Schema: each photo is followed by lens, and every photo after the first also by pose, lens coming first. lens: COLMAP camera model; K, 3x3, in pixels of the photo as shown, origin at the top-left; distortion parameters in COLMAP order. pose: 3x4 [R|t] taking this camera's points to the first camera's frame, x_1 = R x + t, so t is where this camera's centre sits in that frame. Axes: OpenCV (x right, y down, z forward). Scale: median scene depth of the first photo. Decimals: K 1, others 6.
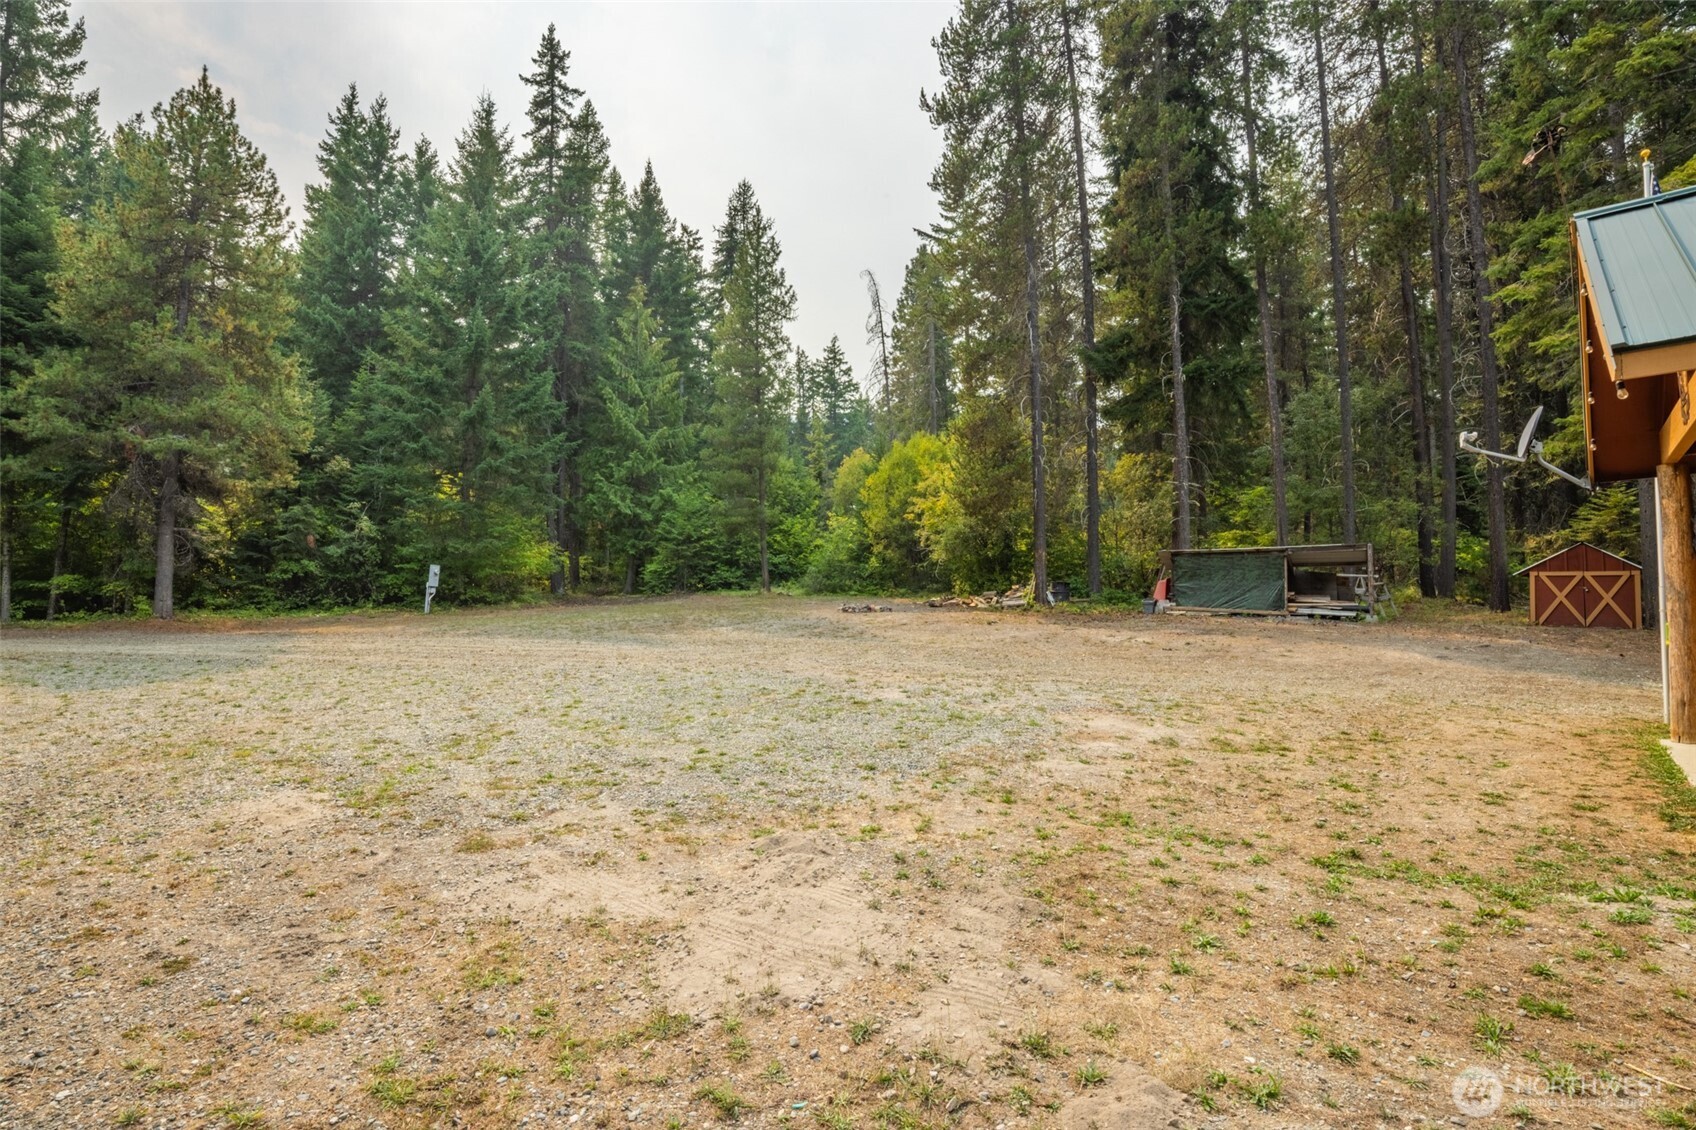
lens RADIAL K [[836.9, 0, 845.0], [0, 836.9, 549.6], [0, 0, 1]] dist [0.002662, 0.000305]
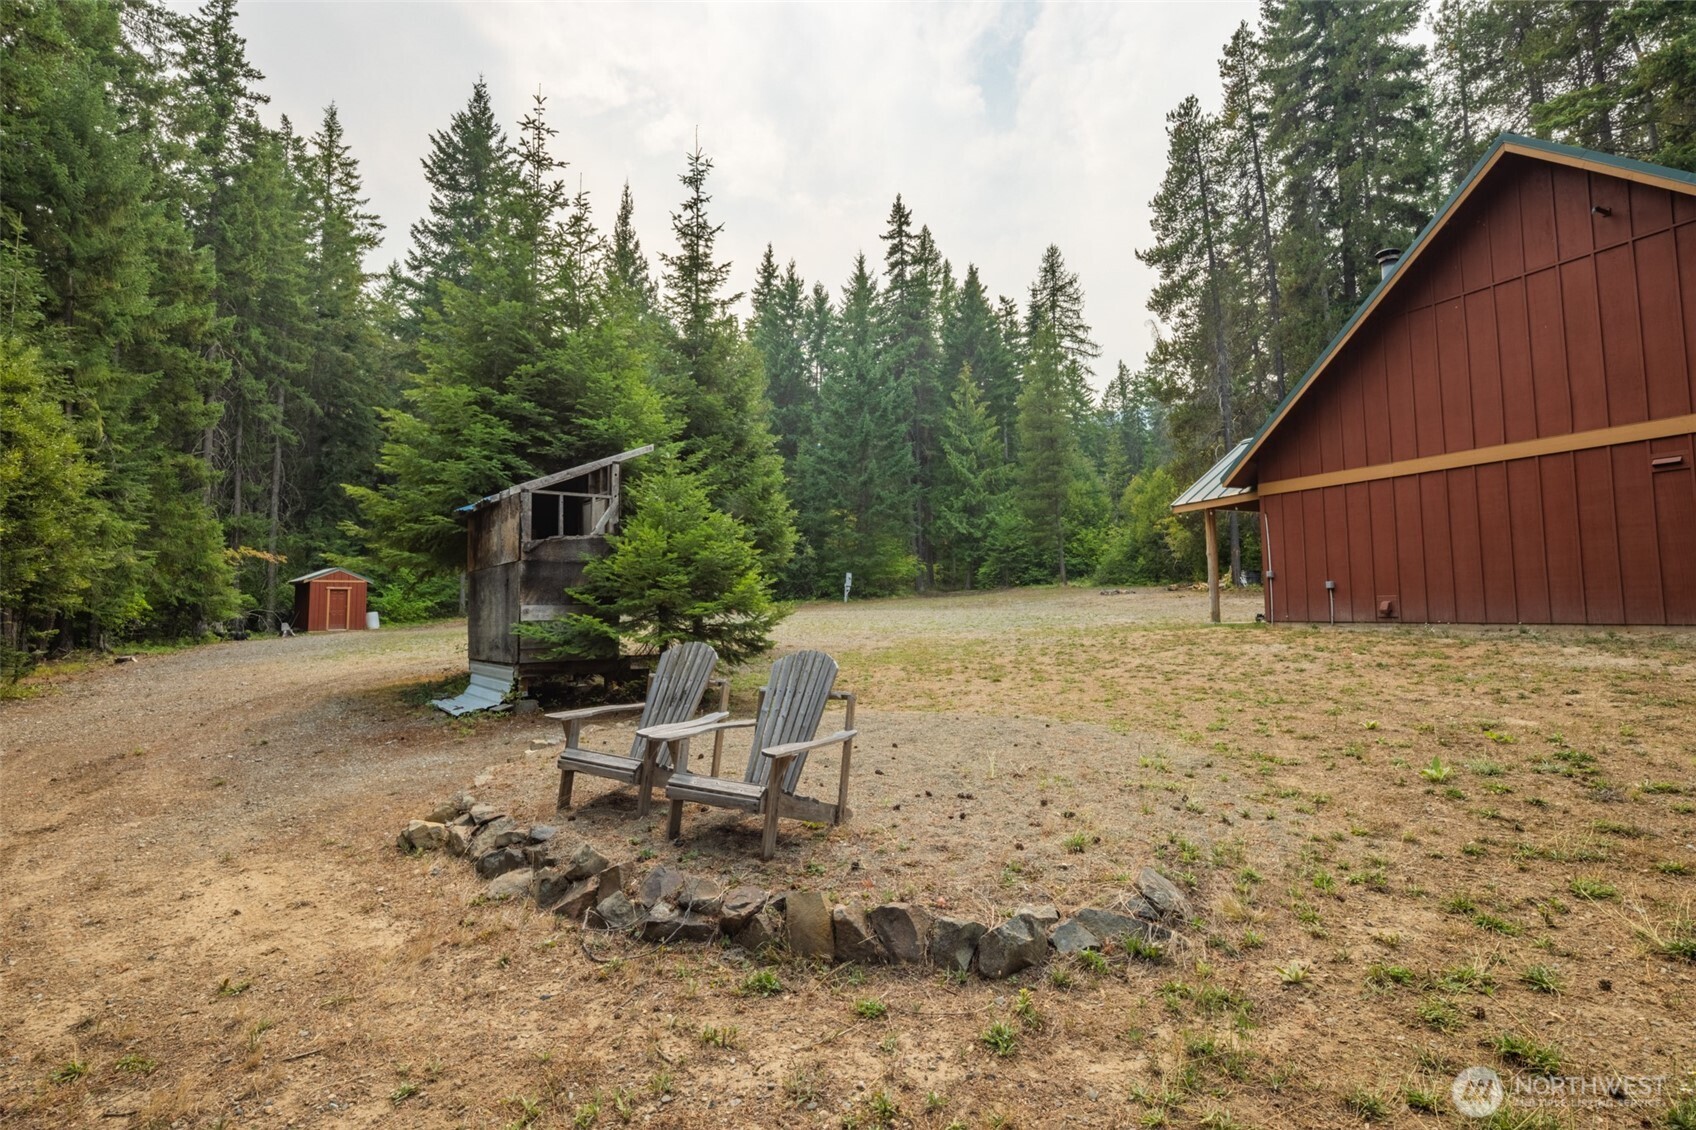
lens RADIAL K [[836.9, 0, 845.0], [0, 836.9, 549.6], [0, 0, 1]] dist [0.002662, 0.000305]
pose [[0.915307, -0.043894, -0.400359, 0.114742], [0.041995, 0.999026, -0.013520, -0.003887], [0.400562, -0.004438, 0.916259, -0.358076]]
